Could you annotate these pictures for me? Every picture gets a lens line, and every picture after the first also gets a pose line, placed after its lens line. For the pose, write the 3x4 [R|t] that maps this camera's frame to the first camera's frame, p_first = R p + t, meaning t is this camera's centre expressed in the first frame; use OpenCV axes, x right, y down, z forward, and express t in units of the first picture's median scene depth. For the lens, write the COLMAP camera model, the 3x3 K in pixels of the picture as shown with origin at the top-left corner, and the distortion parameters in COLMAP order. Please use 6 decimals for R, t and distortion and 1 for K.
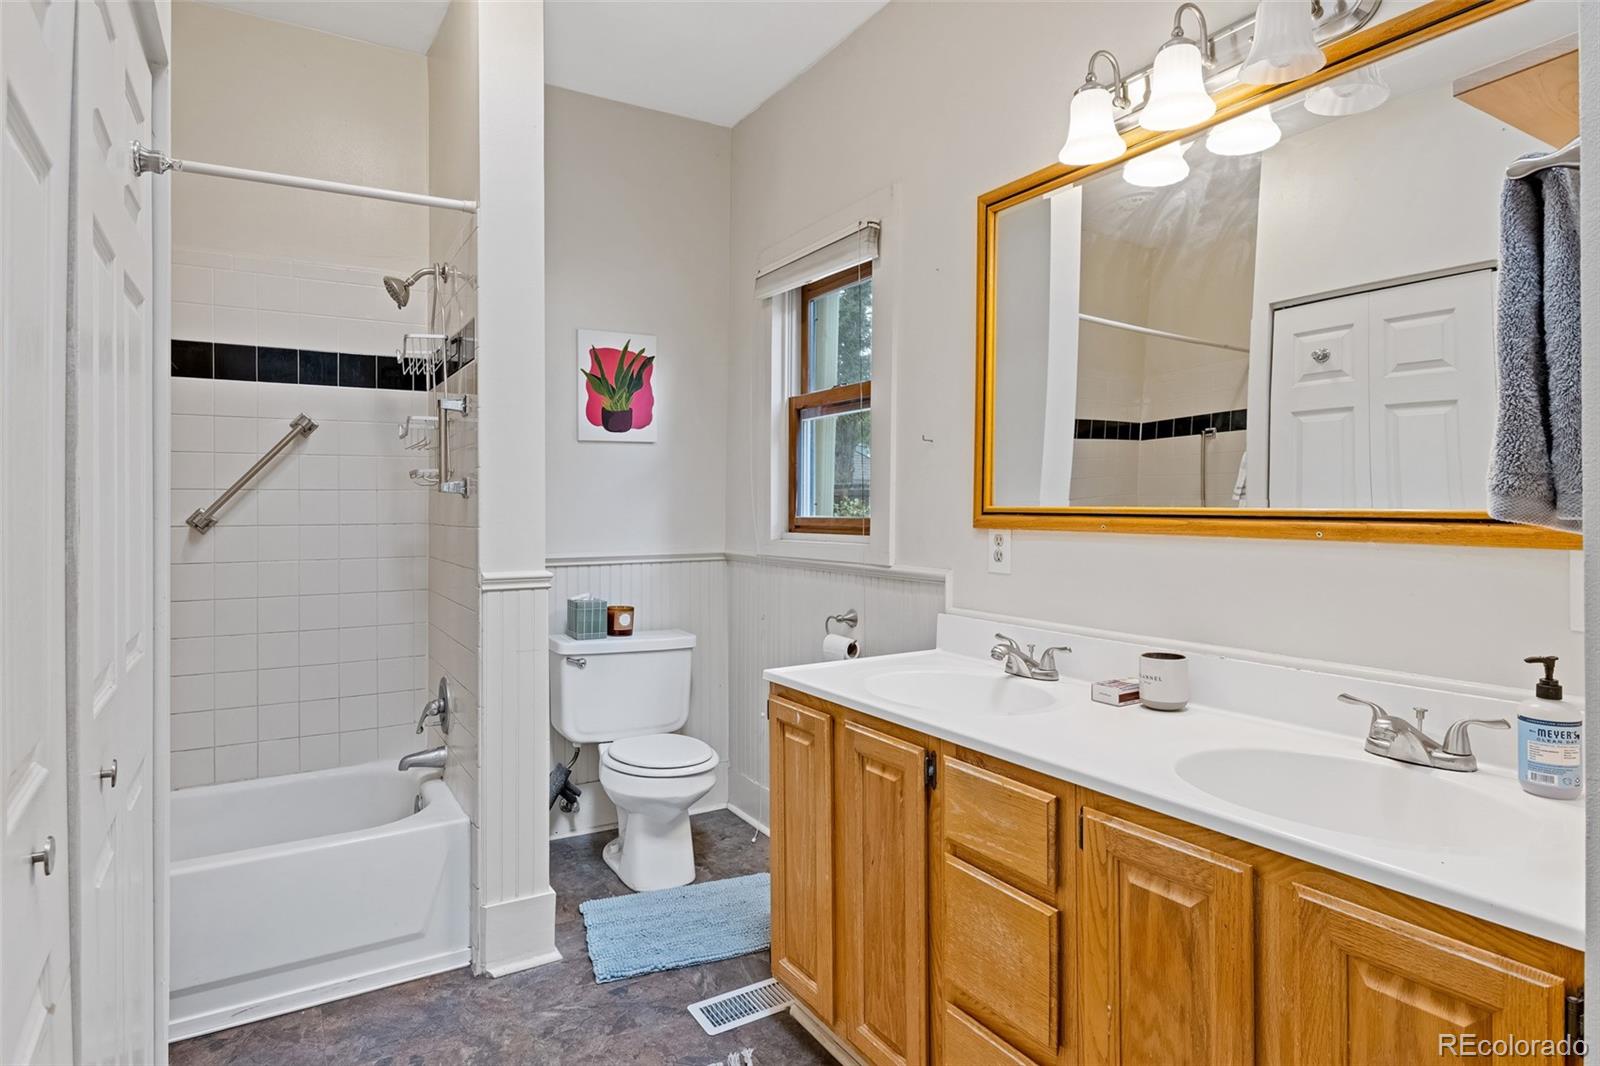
lens RADIAL K [[901.6, 0, 805.9], [0, 901.6, 522.5], [0, 0, 1]] dist [0.000513, 0.000012]
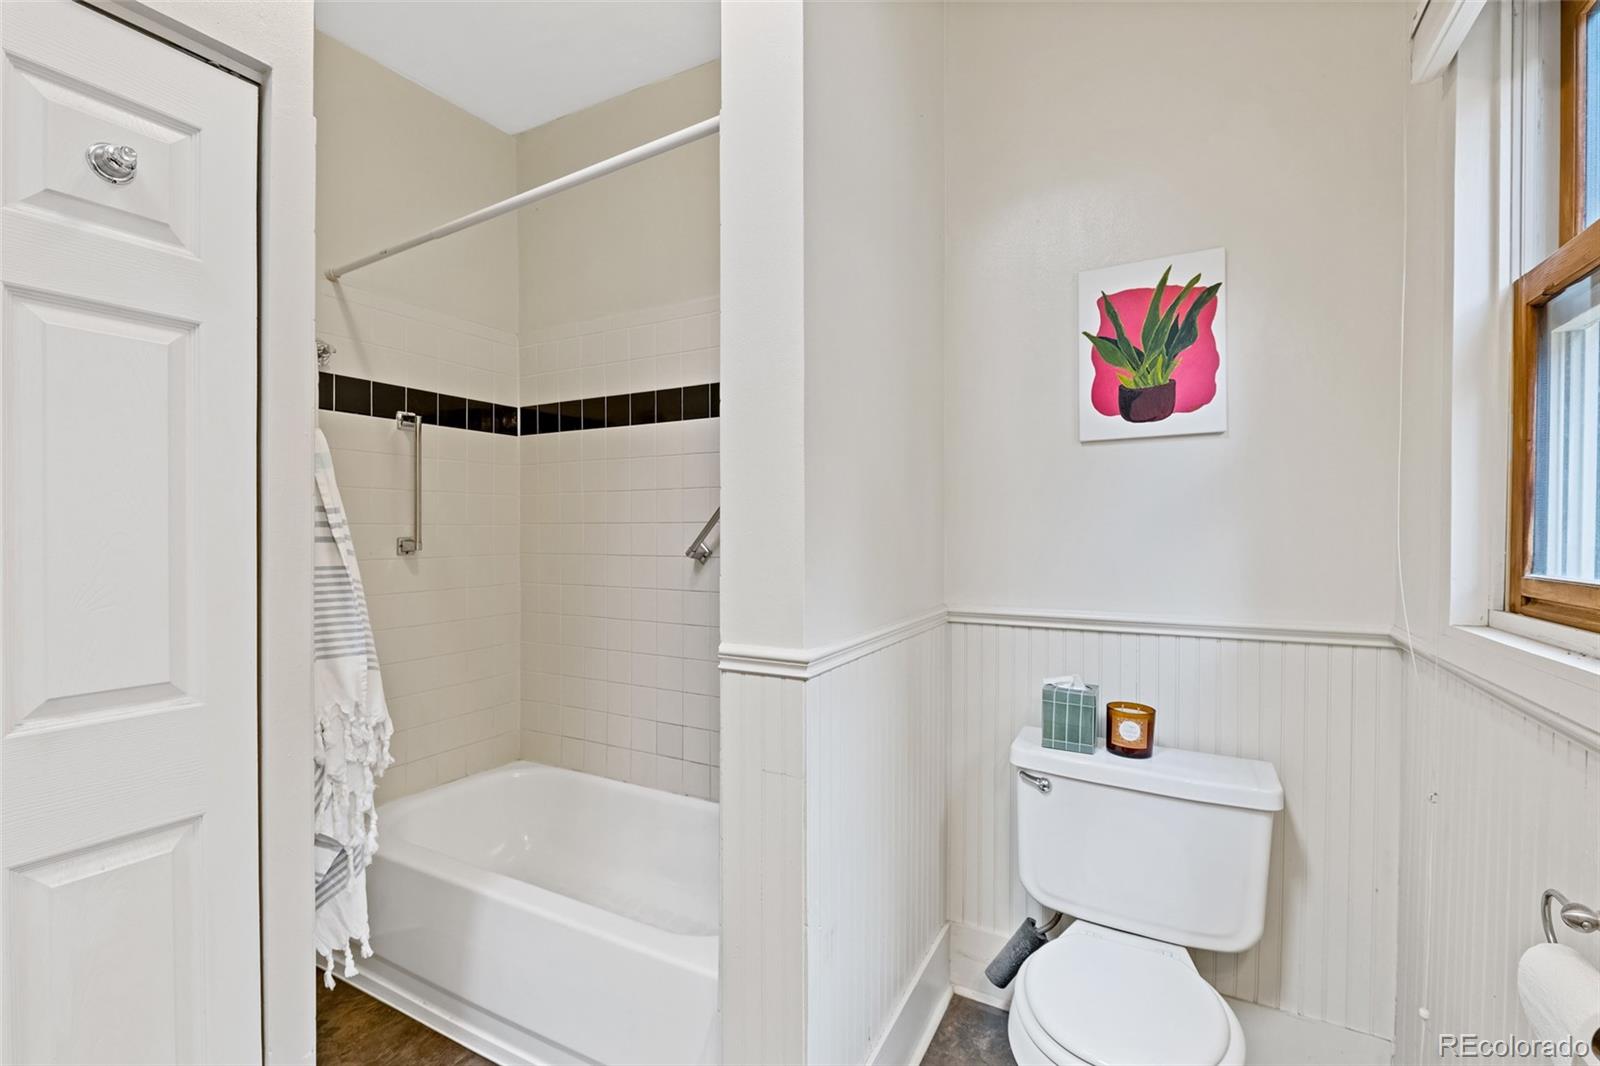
lens RADIAL K [[715.7, 0, 786.3], [0, 715.7, 537.8], [0, 0, 1]] dist [-0.009778, -0.004160]
pose [[0.487864, 0.008816, -0.872875, 0.098606], [-0.014205, 0.999897, 0.002160, -0.018405], [0.872804, 0.011346, 0.487939, 0.552036]]
